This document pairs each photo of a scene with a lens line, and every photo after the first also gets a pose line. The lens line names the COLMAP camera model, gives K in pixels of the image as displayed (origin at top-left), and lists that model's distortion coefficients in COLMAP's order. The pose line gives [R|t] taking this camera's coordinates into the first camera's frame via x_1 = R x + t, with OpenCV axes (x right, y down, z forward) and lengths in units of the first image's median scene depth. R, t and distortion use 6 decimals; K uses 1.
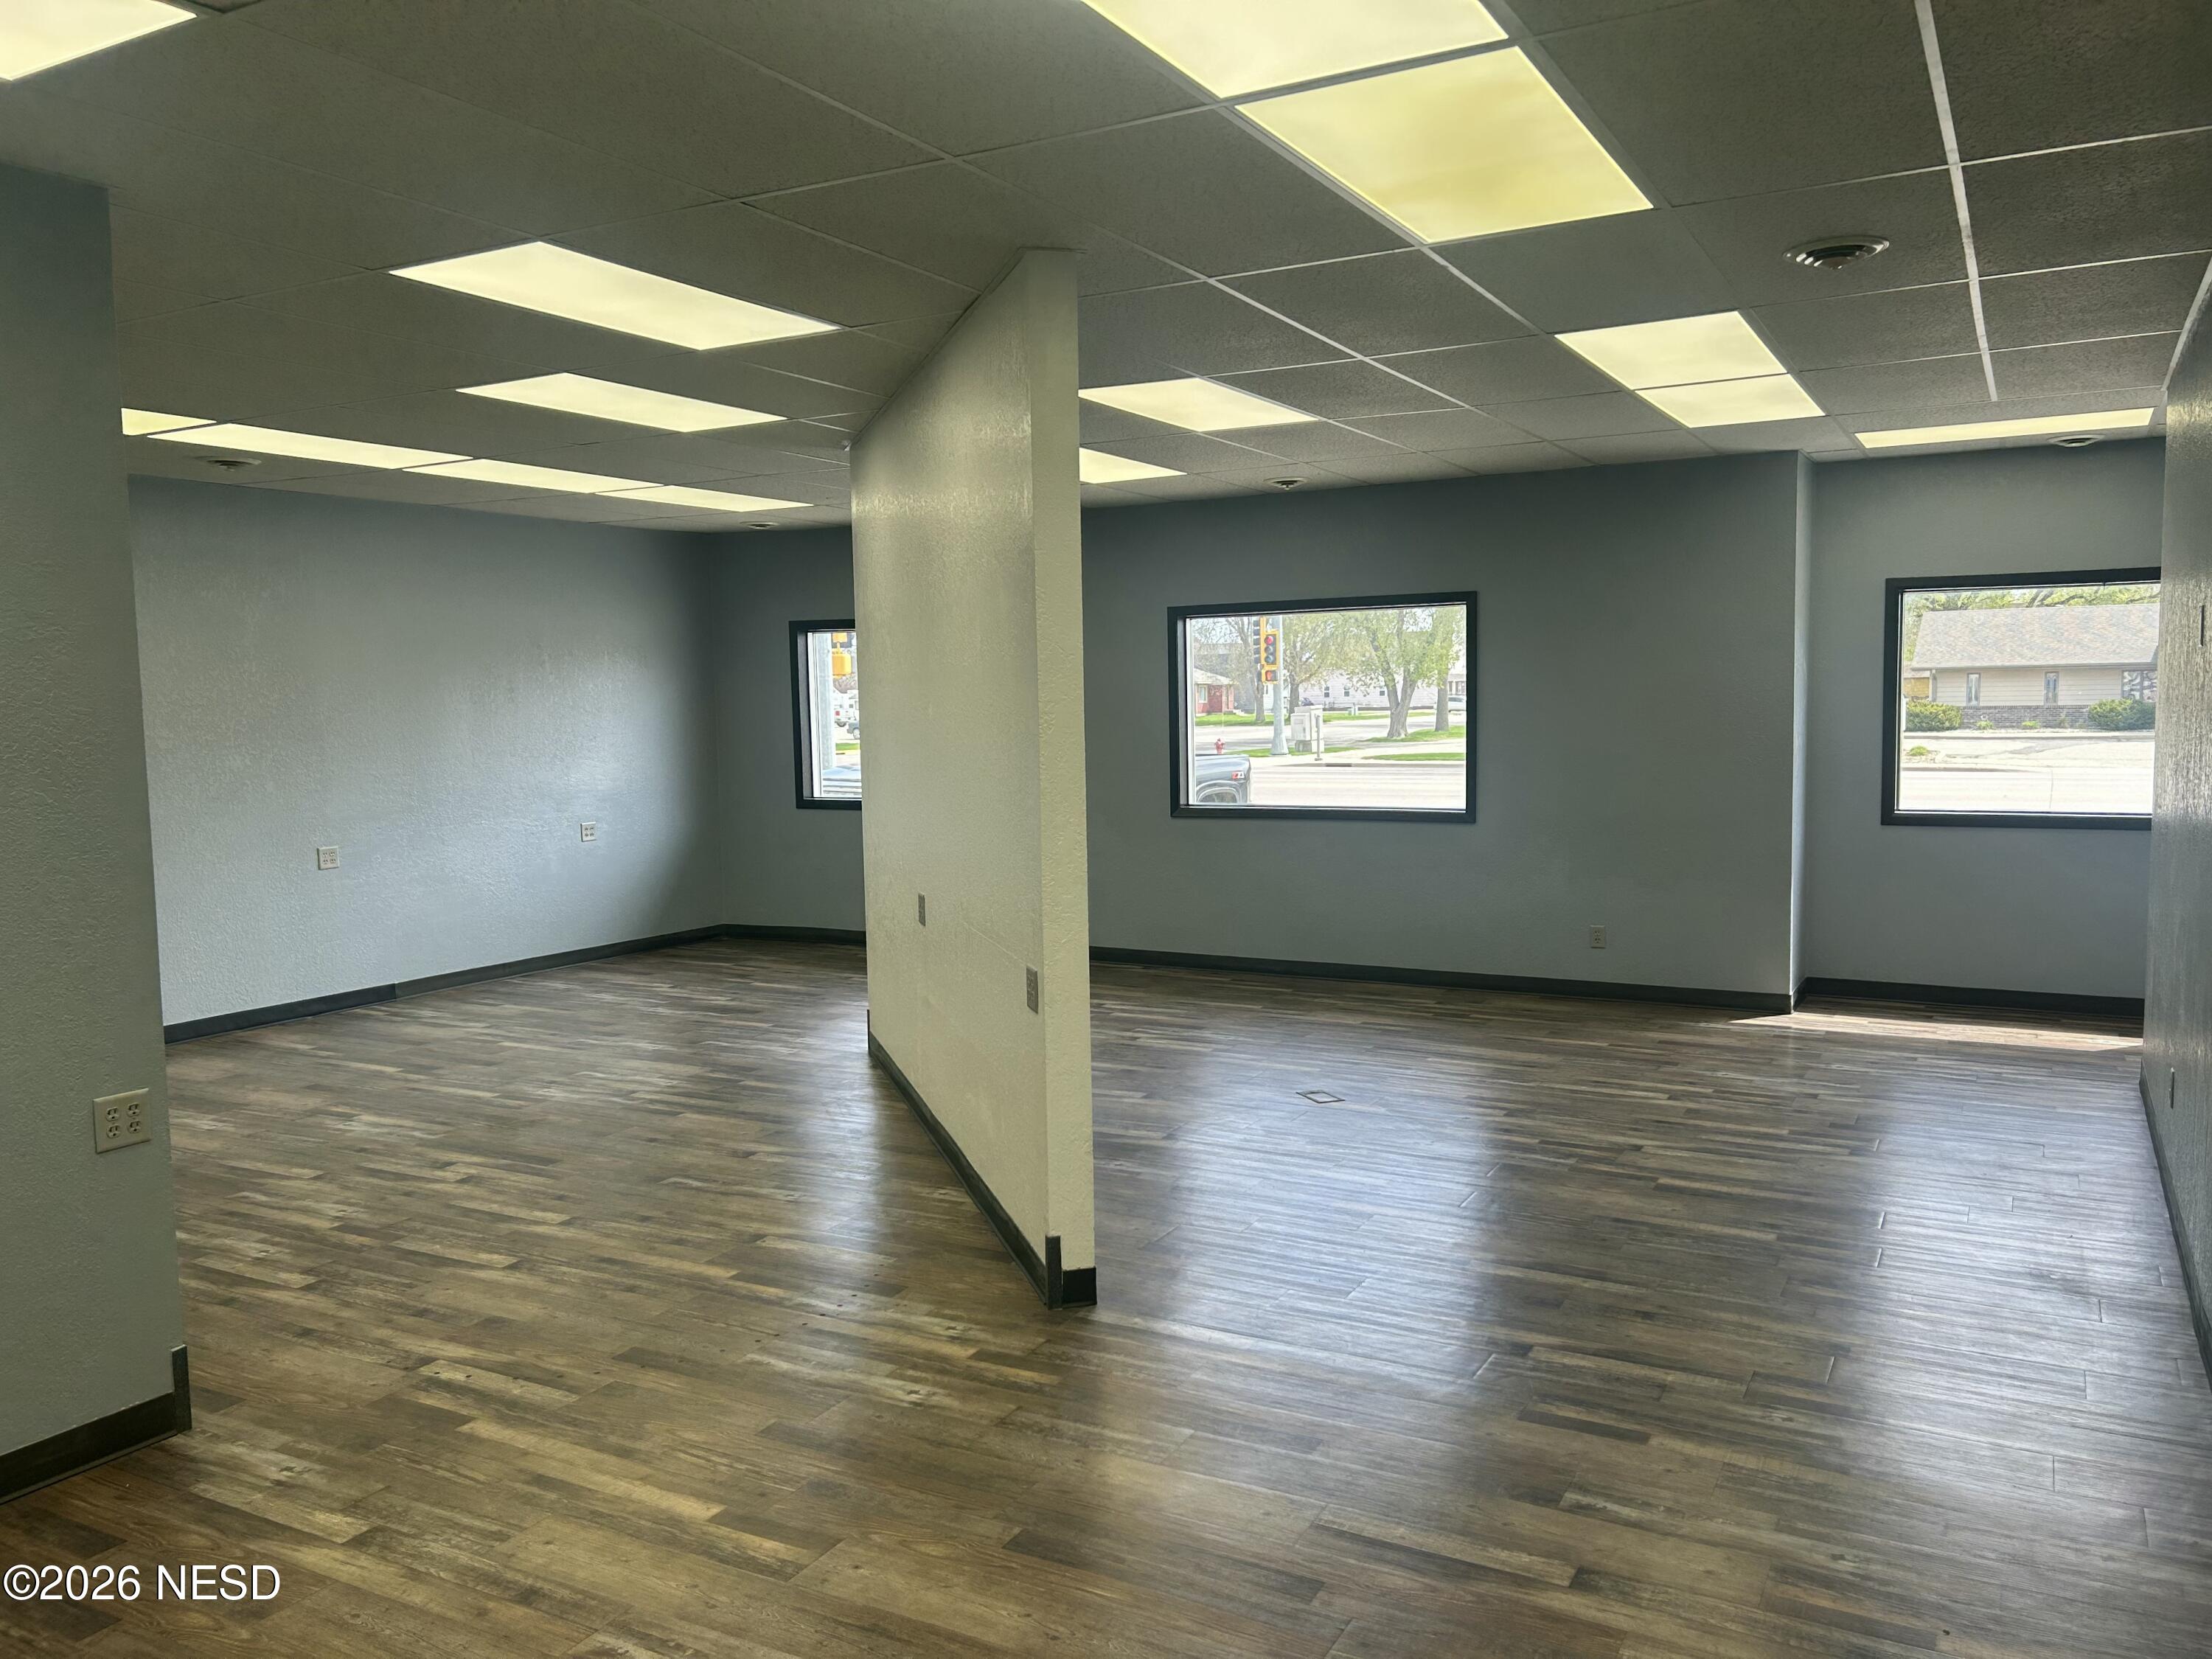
lens RADIAL K [[1682.2, 0, 1106.0], [0, 1682.2, 829.5], [0, 0, 1]] dist [0.005588, 0.003706]
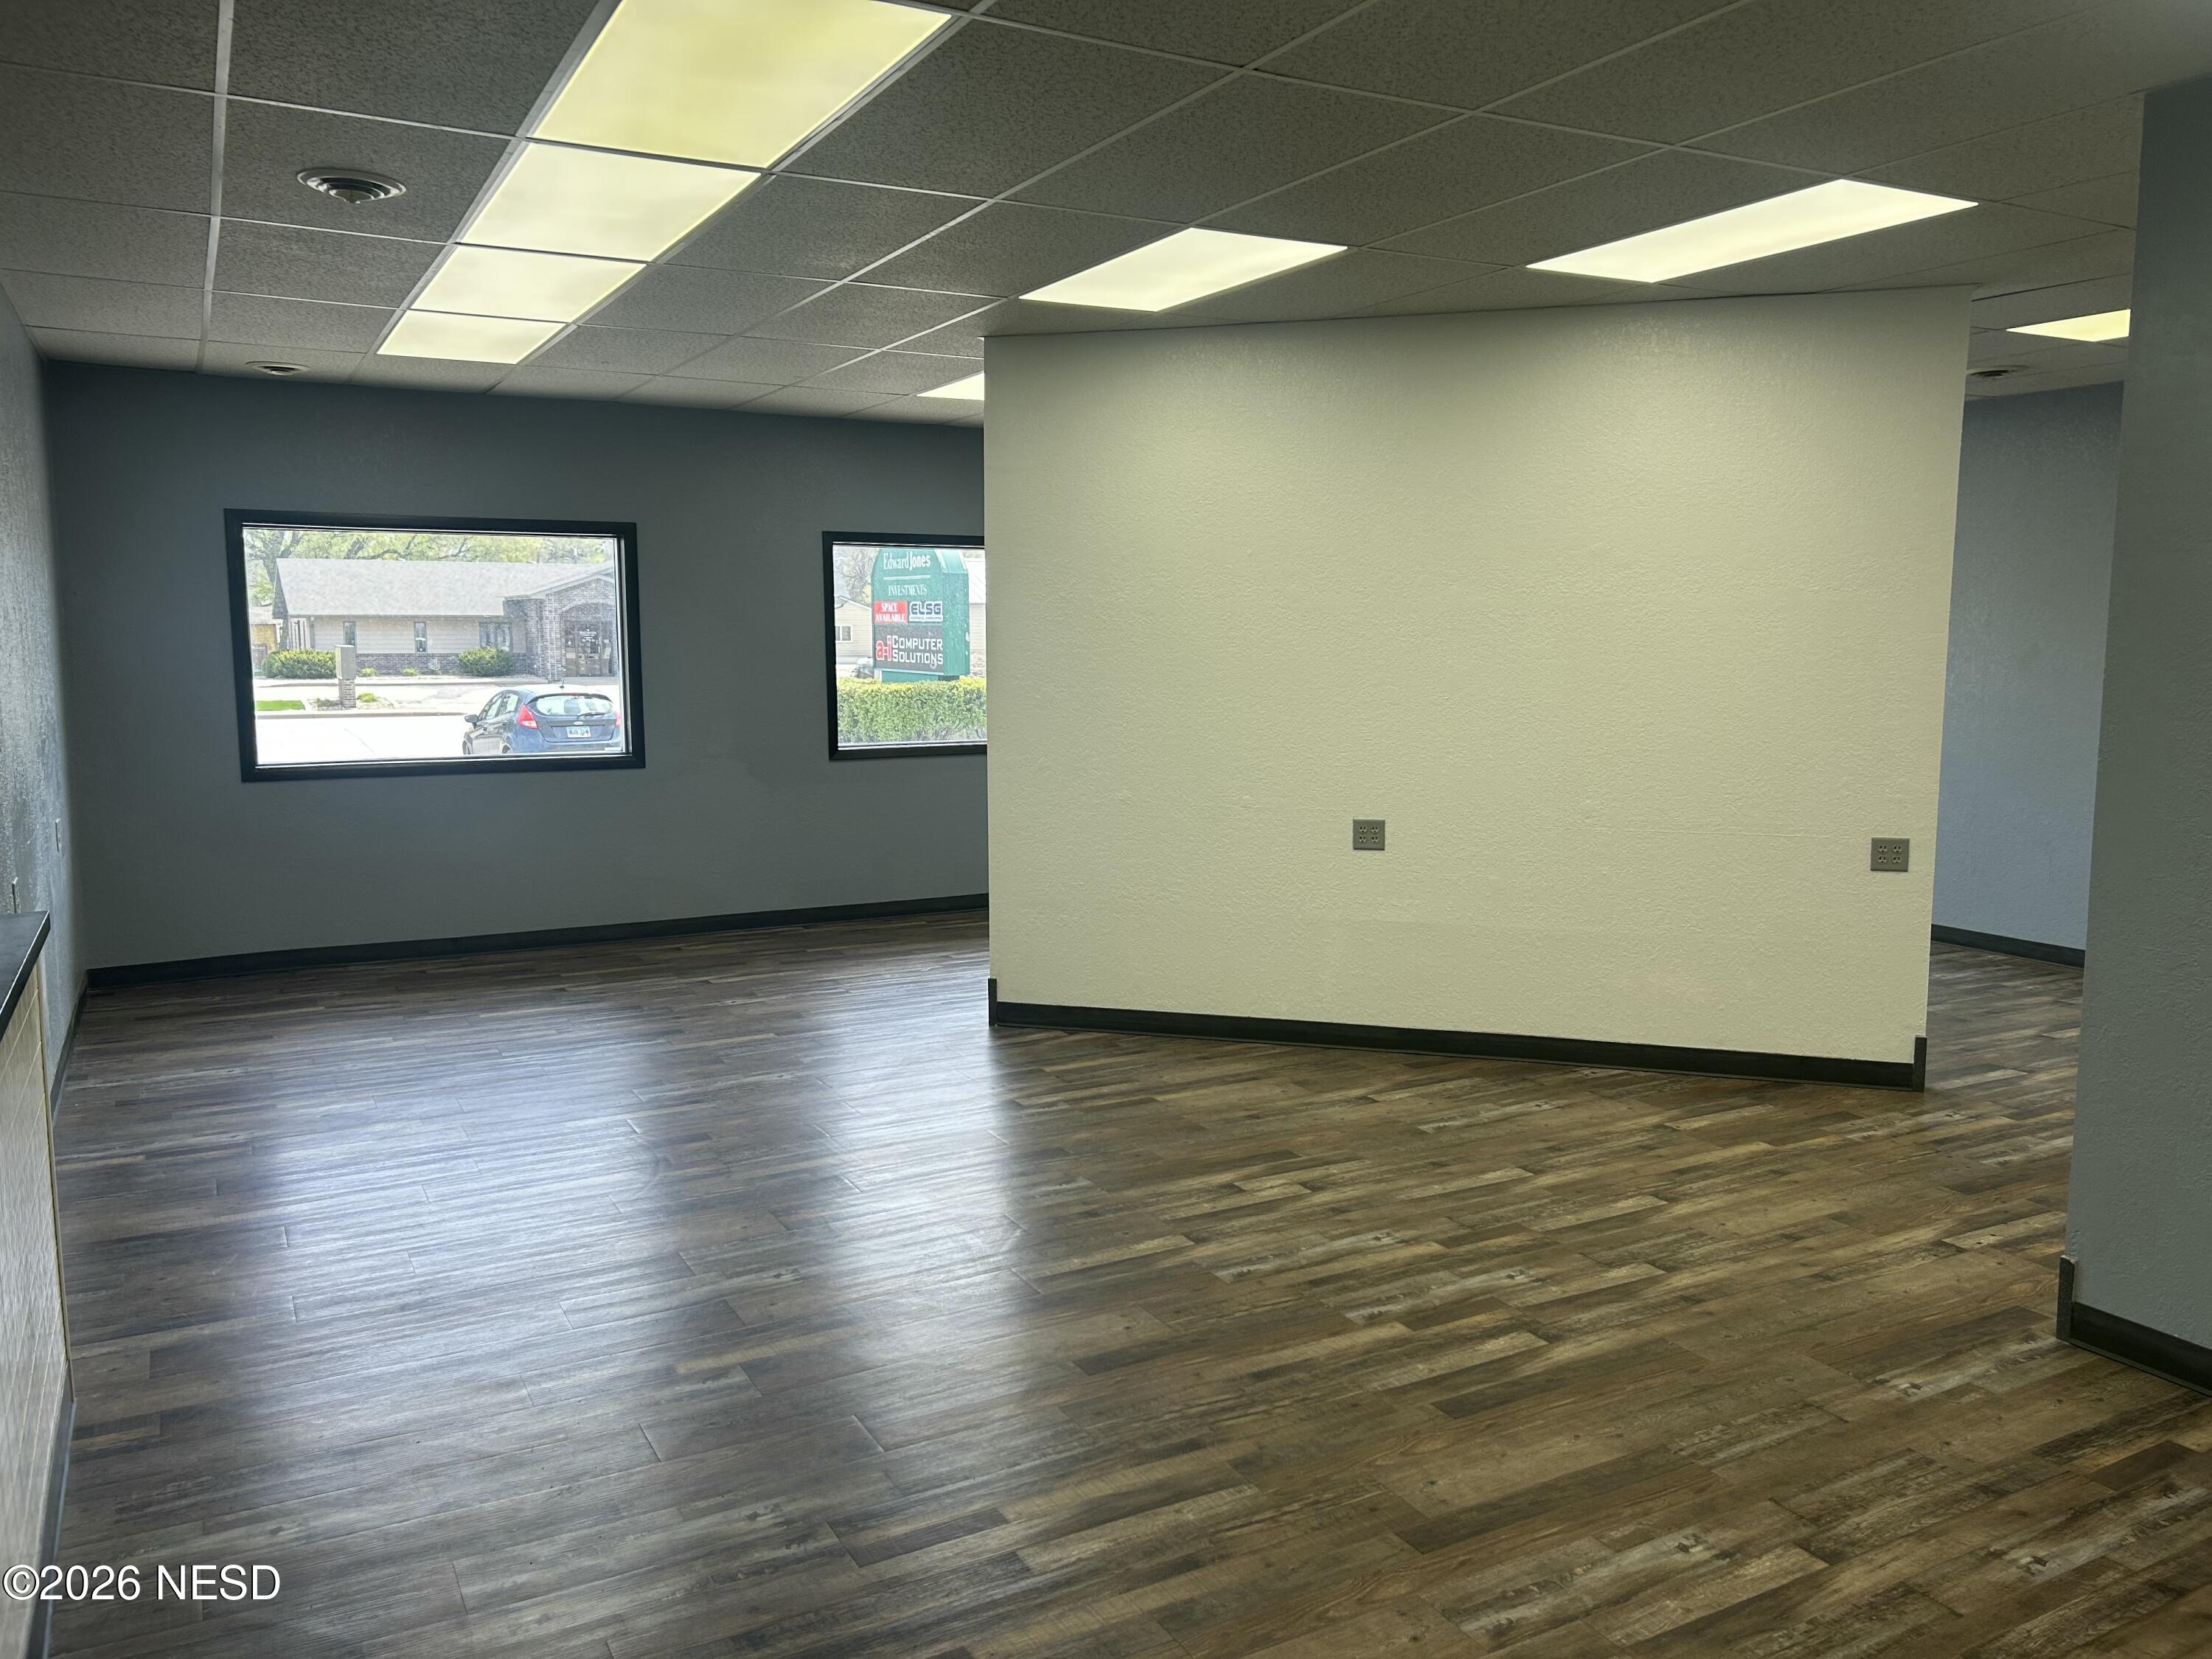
lens RADIAL K [[1691.4, 0, 1139.1], [0, 1691.4, 796.7], [0, 0, 1]] dist [0.016702, 0.002500]
pose [[0.530548, -0.062216, 0.845368, -1.175835], [0.053961, 0.997759, 0.039566, -0.025512], [-0.845935, 0.024625, 0.532716, 0.644258]]
